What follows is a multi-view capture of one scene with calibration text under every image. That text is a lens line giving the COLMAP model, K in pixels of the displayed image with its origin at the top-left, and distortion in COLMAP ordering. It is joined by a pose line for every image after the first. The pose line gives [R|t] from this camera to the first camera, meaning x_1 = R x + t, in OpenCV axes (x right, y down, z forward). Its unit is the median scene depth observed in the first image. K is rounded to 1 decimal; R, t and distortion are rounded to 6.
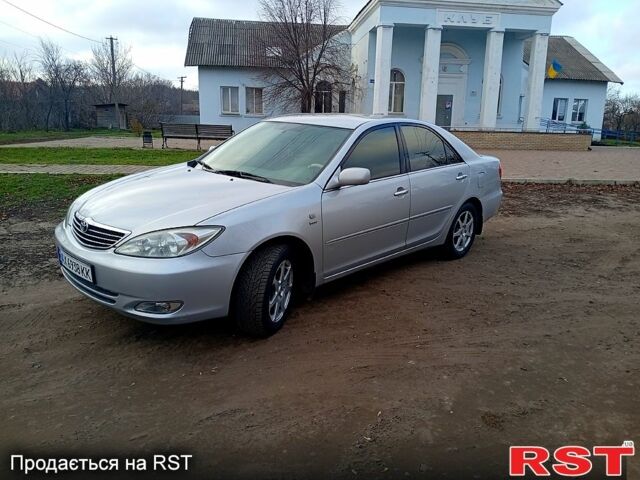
lens RADIAL K [[488.9, 0, 320.0], [0, 488.9, 240.0], [0, 0, 1]] dist [0.078671, -0.130412]
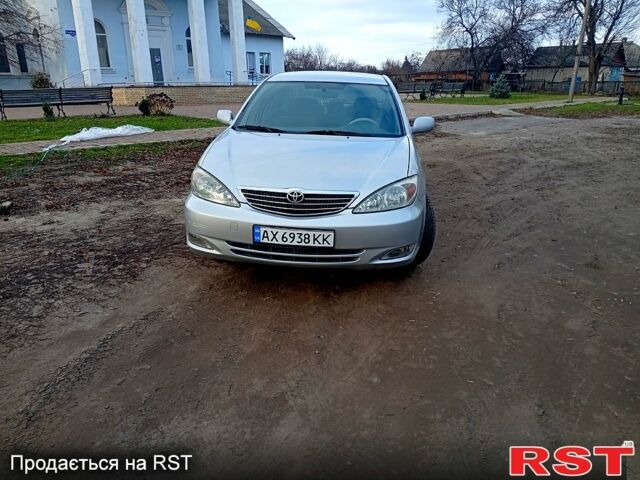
lens RADIAL K [[488.9, 0, 320.0], [0, 488.9, 240.0], [0, 0, 1]] dist [0.078671, -0.130412]
pose [[0.801345, -0.216199, 0.557767, -0.107764], [0.167641, 0.976206, 0.137541, -0.007597], [-0.574232, -0.016713, 0.818522, 0.017117]]
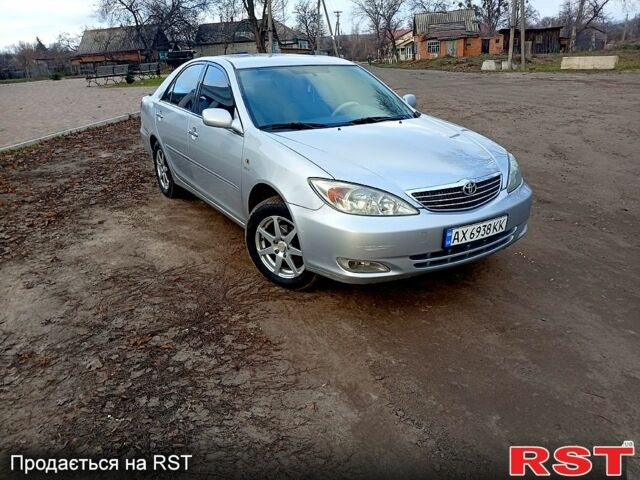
lens RADIAL K [[488.9, 0, 320.0], [0, 488.9, 240.0], [0, 0, 1]] dist [0.078671, -0.130412]
pose [[0.274918, -0.392972, 0.877492, -0.149500], [0.289605, 0.904119, 0.314164, -0.033318], [-0.916815, 0.167757, 0.362365, 0.101035]]
